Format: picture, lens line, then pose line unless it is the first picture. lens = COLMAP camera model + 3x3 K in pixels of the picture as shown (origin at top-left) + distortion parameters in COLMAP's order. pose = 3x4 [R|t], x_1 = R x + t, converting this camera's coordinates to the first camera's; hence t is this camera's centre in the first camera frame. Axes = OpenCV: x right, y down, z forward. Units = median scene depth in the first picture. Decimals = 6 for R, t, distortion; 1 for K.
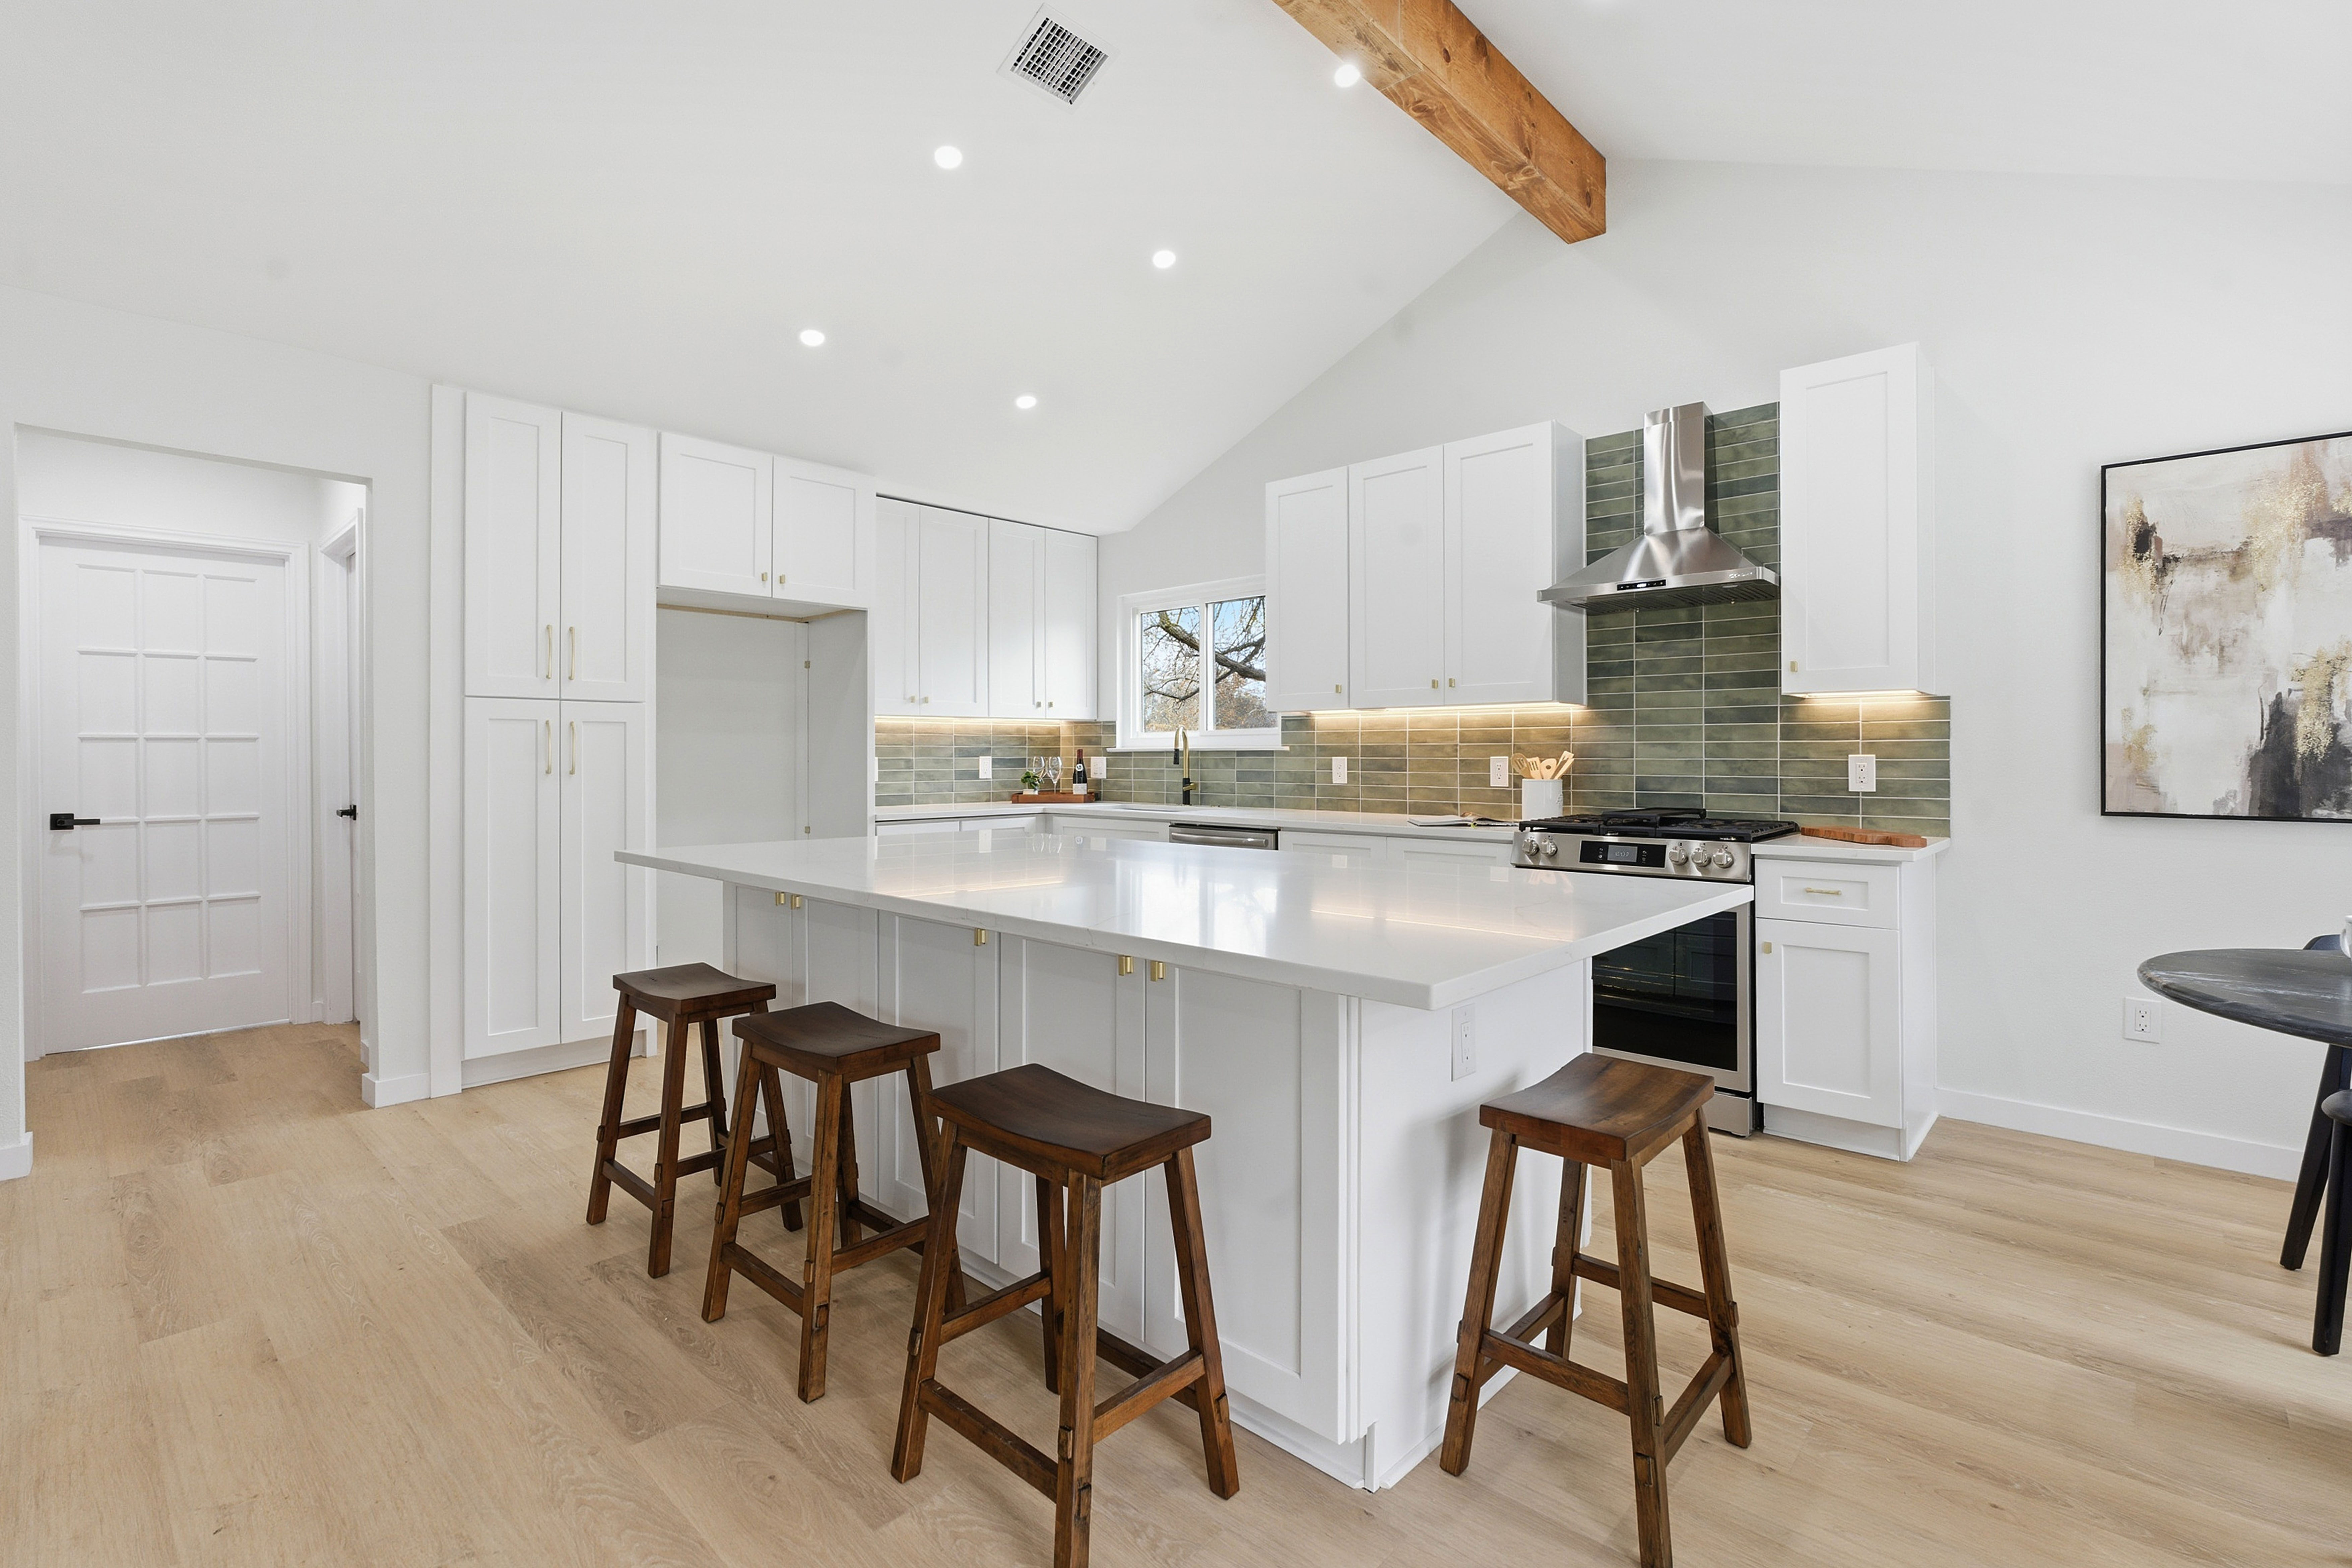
lens RADIAL K [[1063.0, 0, 1176.6], [0, 1063.0, 753.4], [0, 0, 1]] dist [-0.014728, 0.005352]
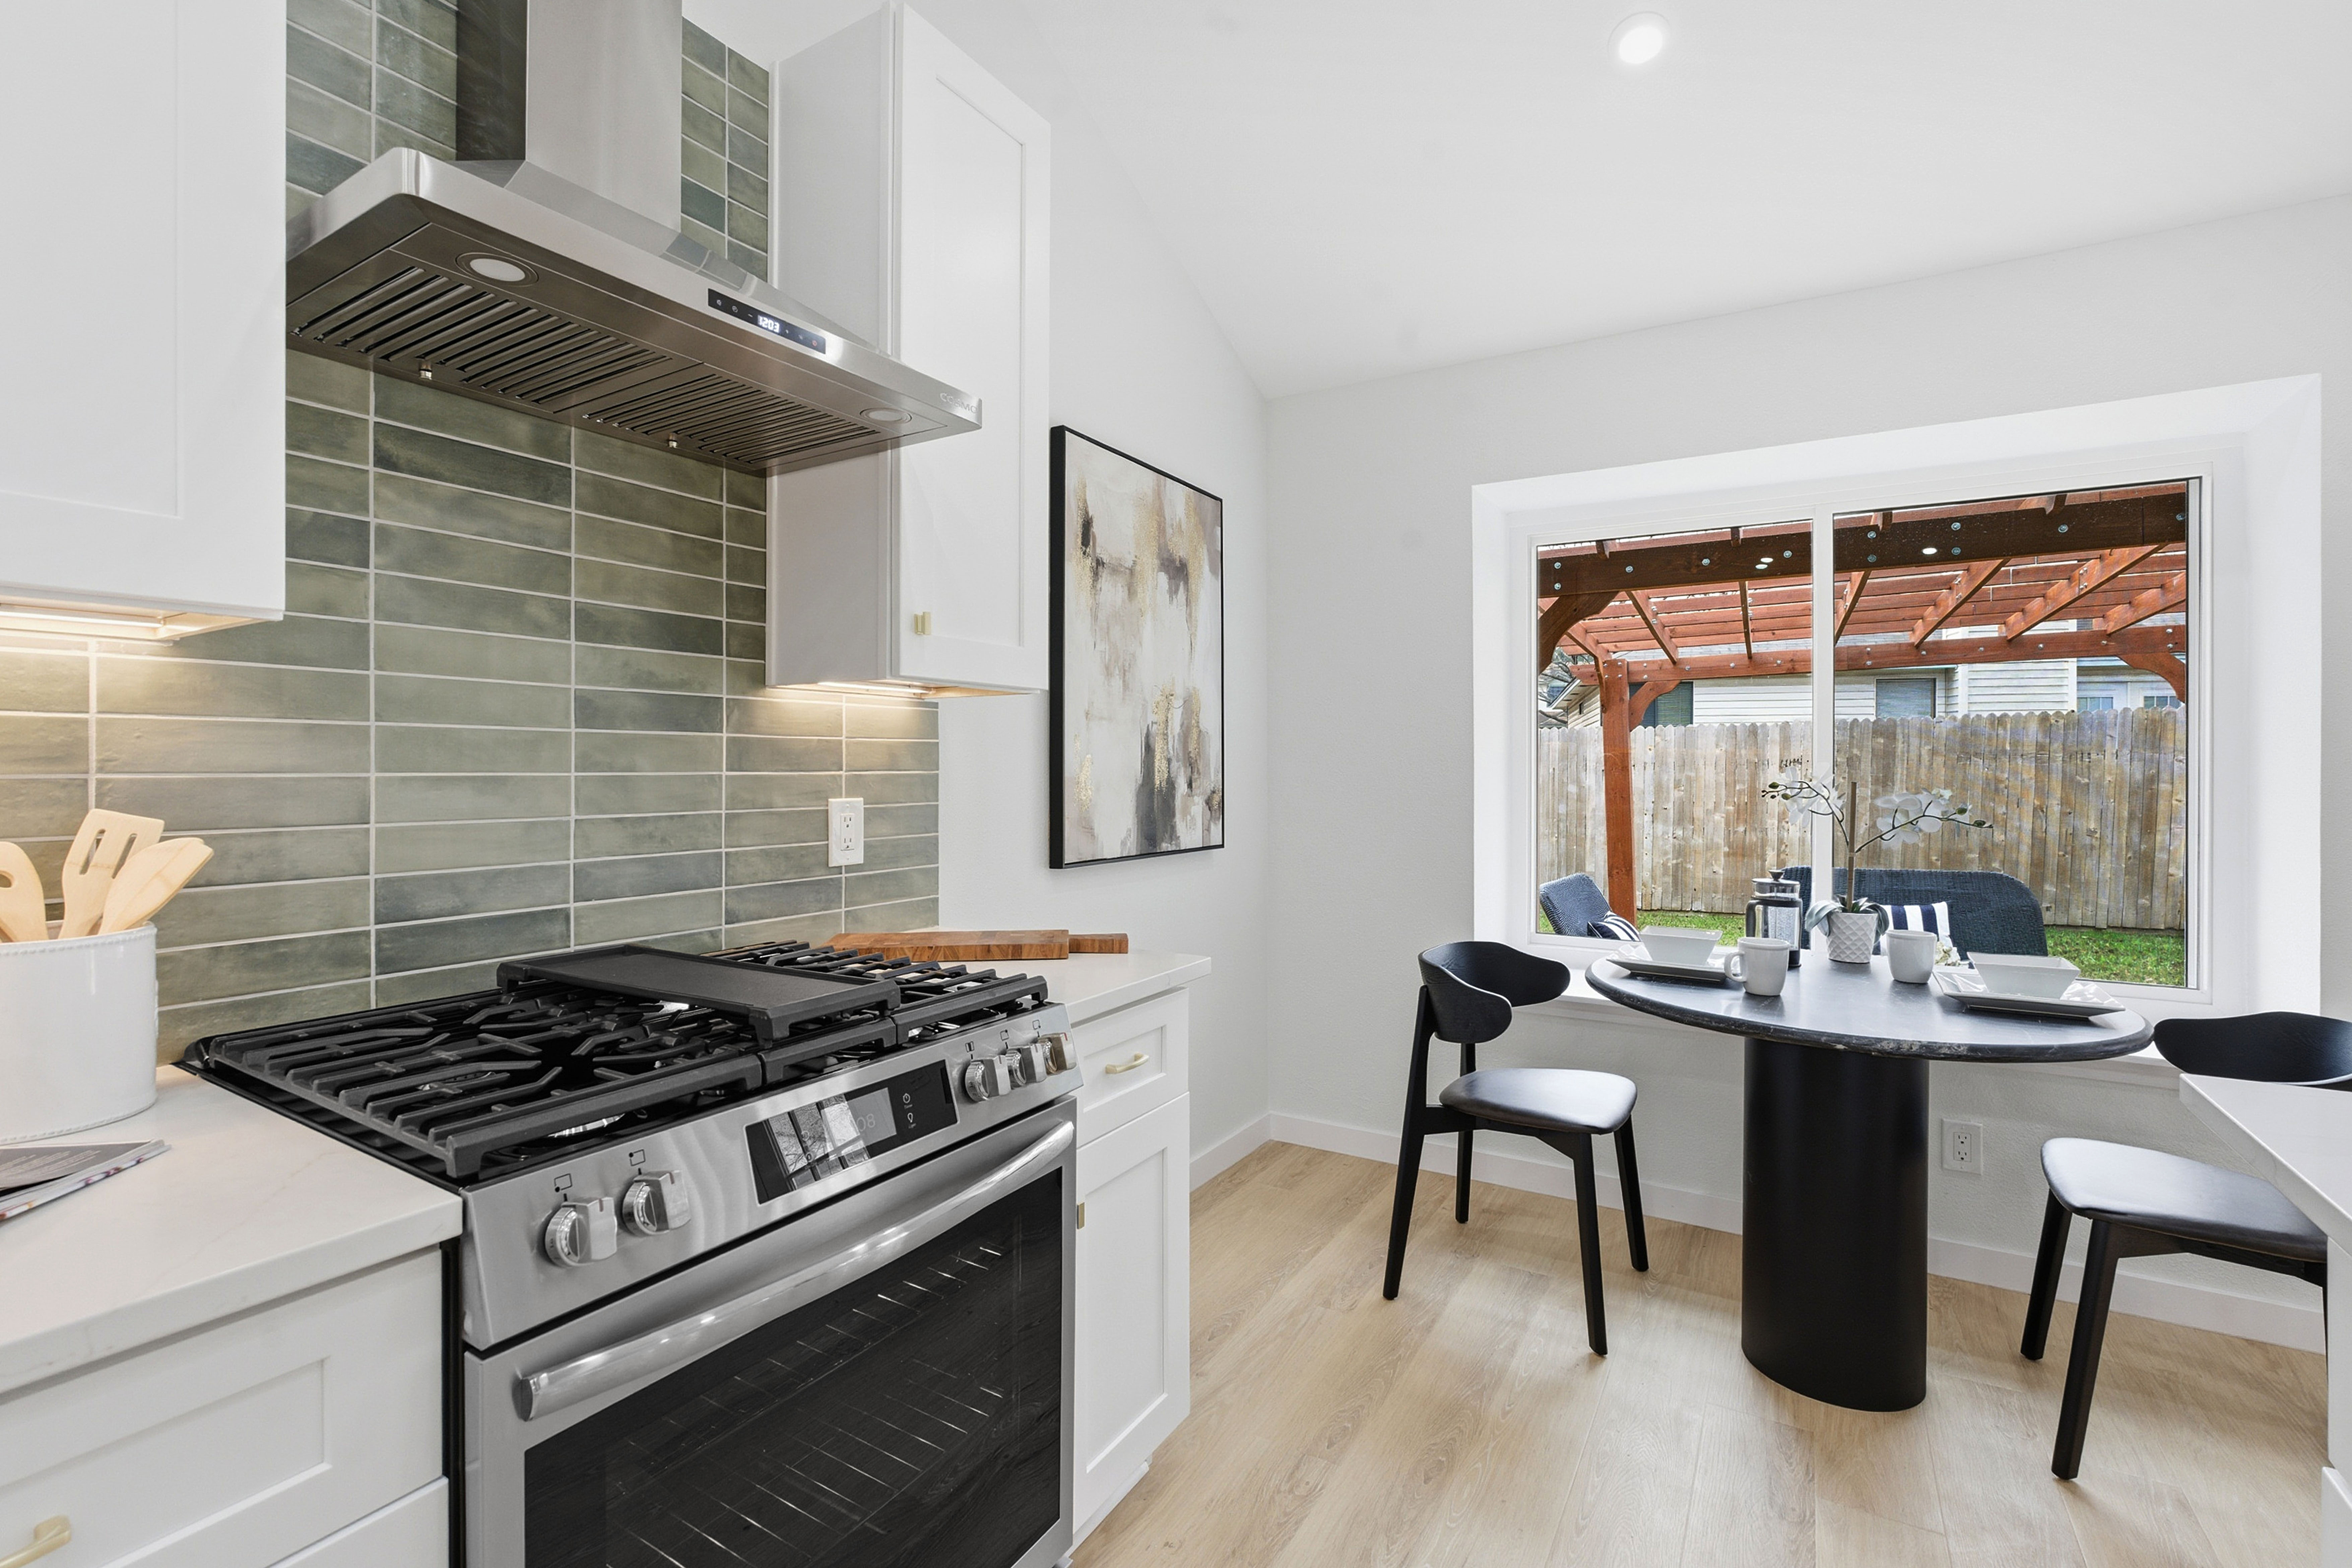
lens RADIAL K [[1045.4, 0, 1175.3], [0, 1045.4, 769.0], [0, 0, 1]] dist [-0.012517, 0.001296]
pose [[-0.202907, -0.005336, 0.979183, 0.075519], [-0.004966, 0.999978, 0.004420, -0.015564], [-0.979185, -0.003966, -0.202929, 0.859661]]
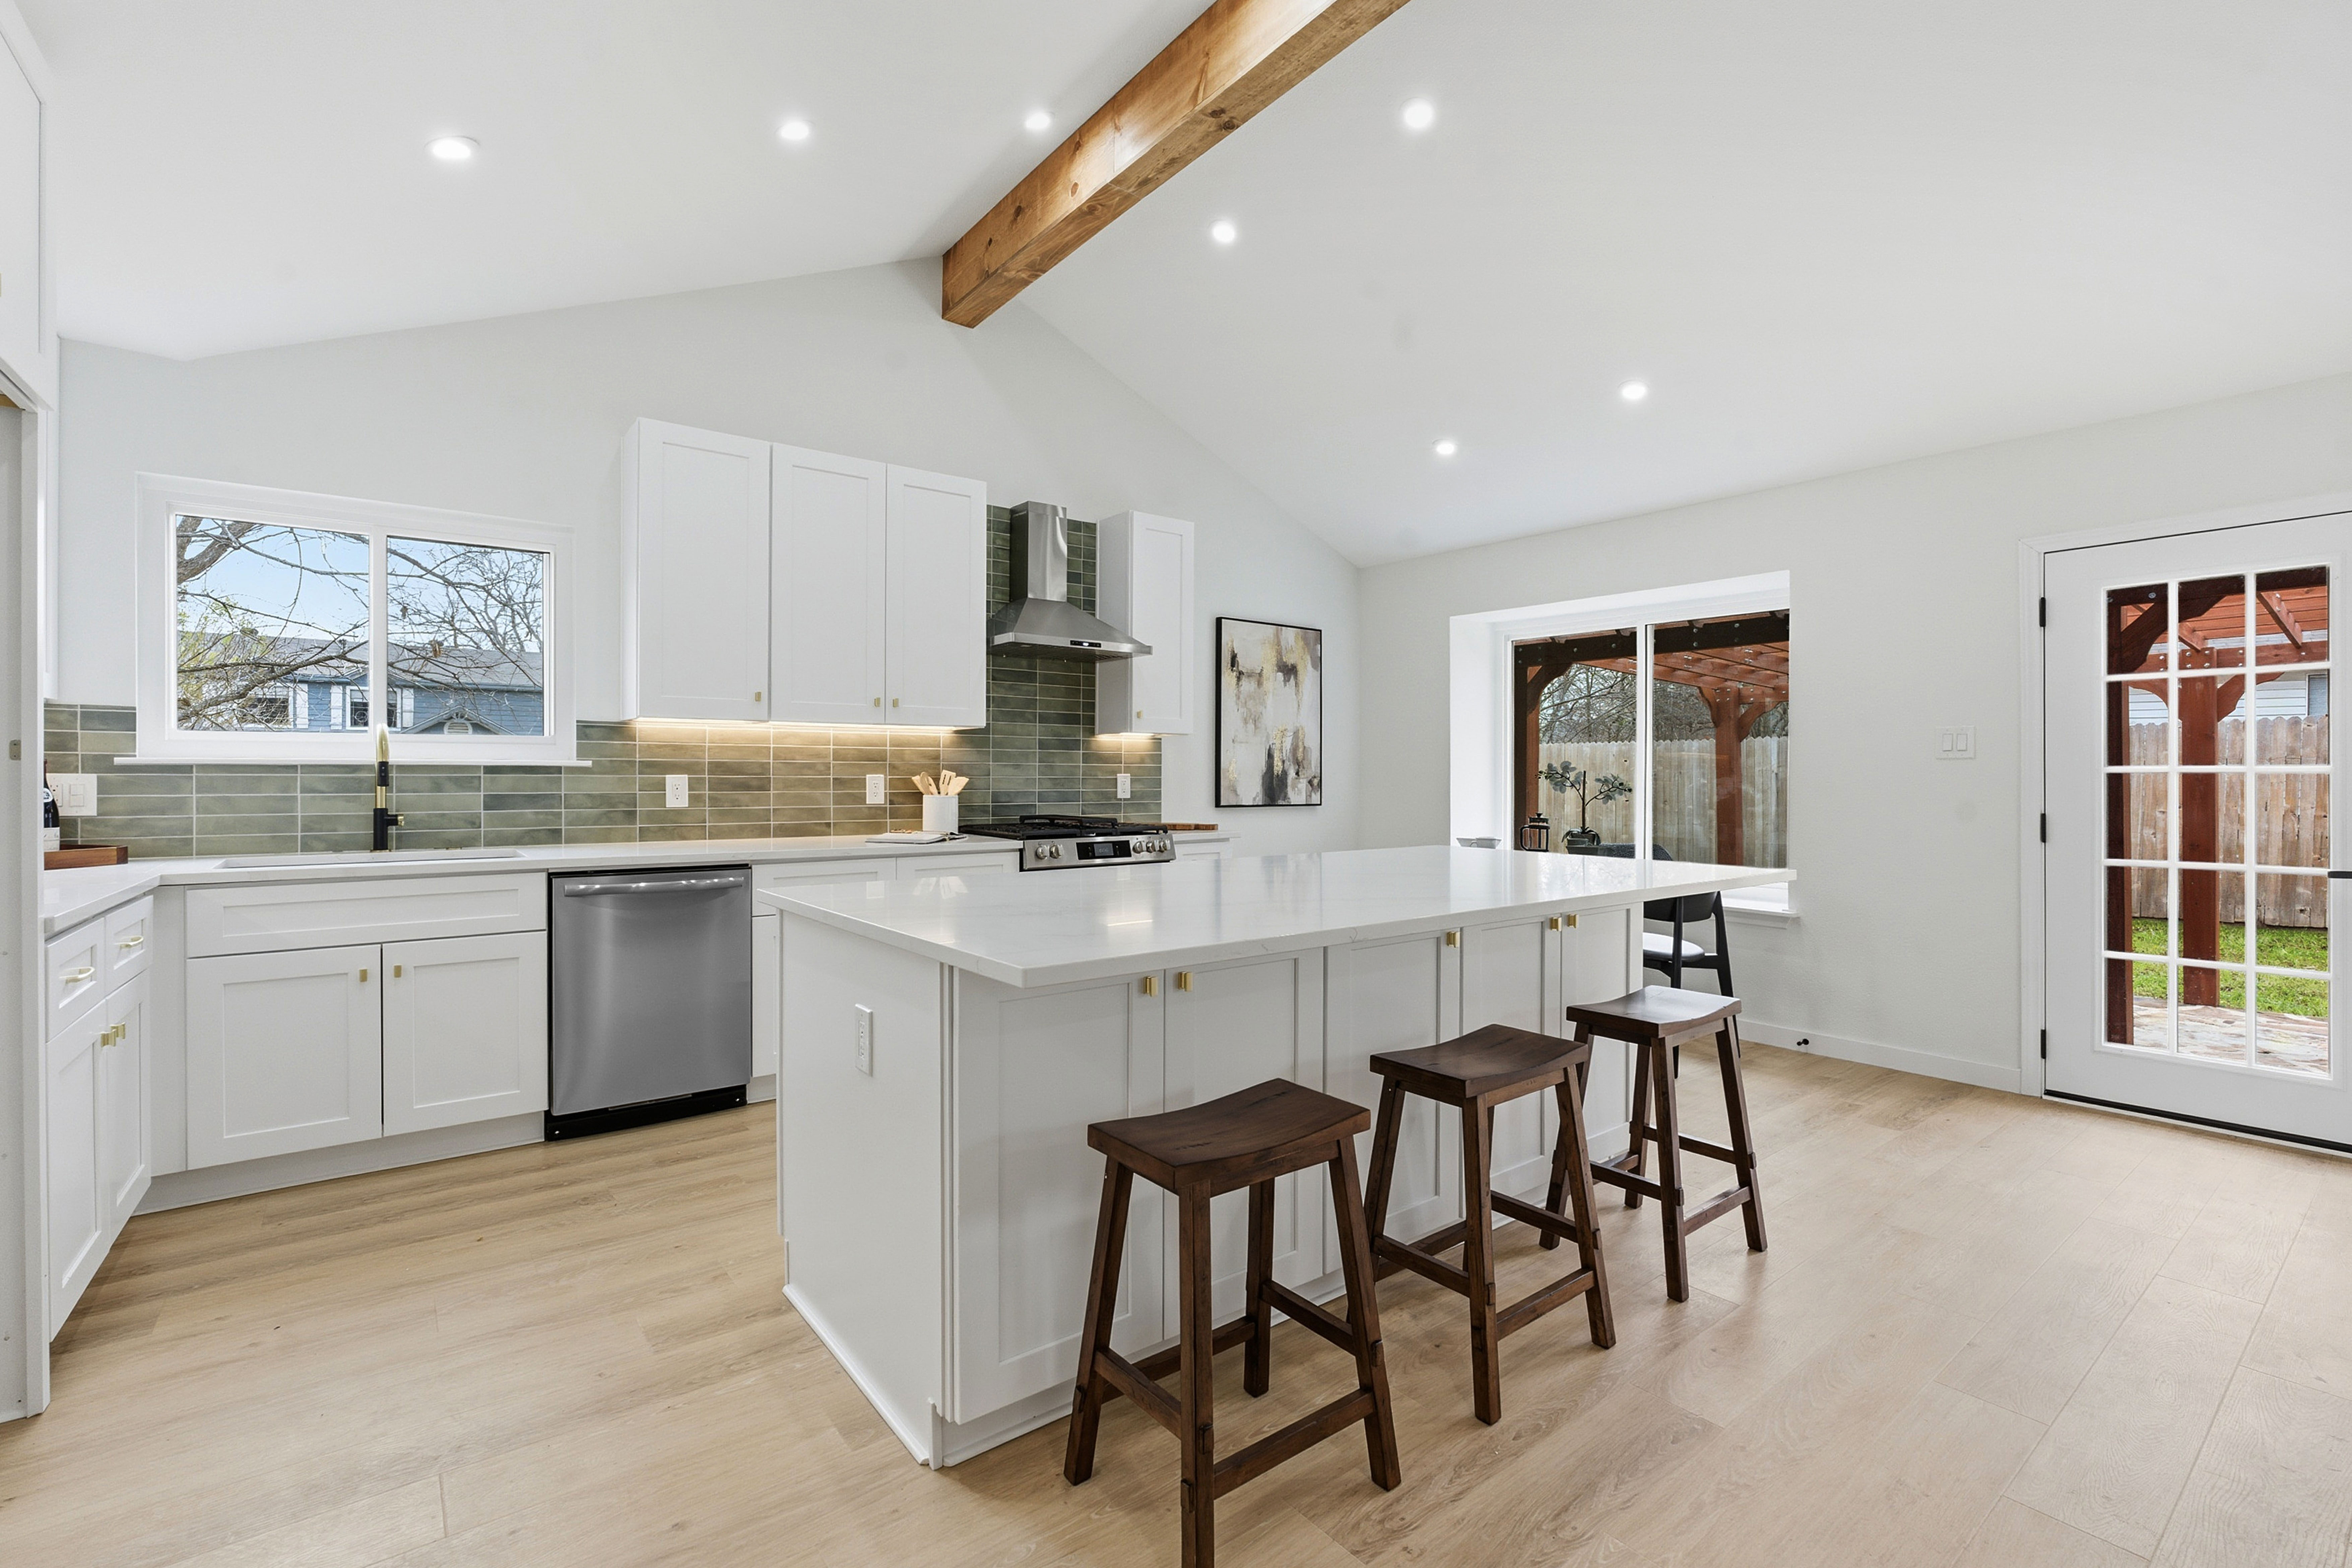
lens RADIAL K [[1050.3, 0, 1176.0], [0, 1050.3, 784.0], [0, 0, 1]] dist [-0.002767, -0.000095]
pose [[0.164701, -0.011018, 0.986282, -0.751820], [-0.007124, 0.999898, 0.012360, -0.003132], [-0.986318, -0.009062, 0.164606, 0.618115]]
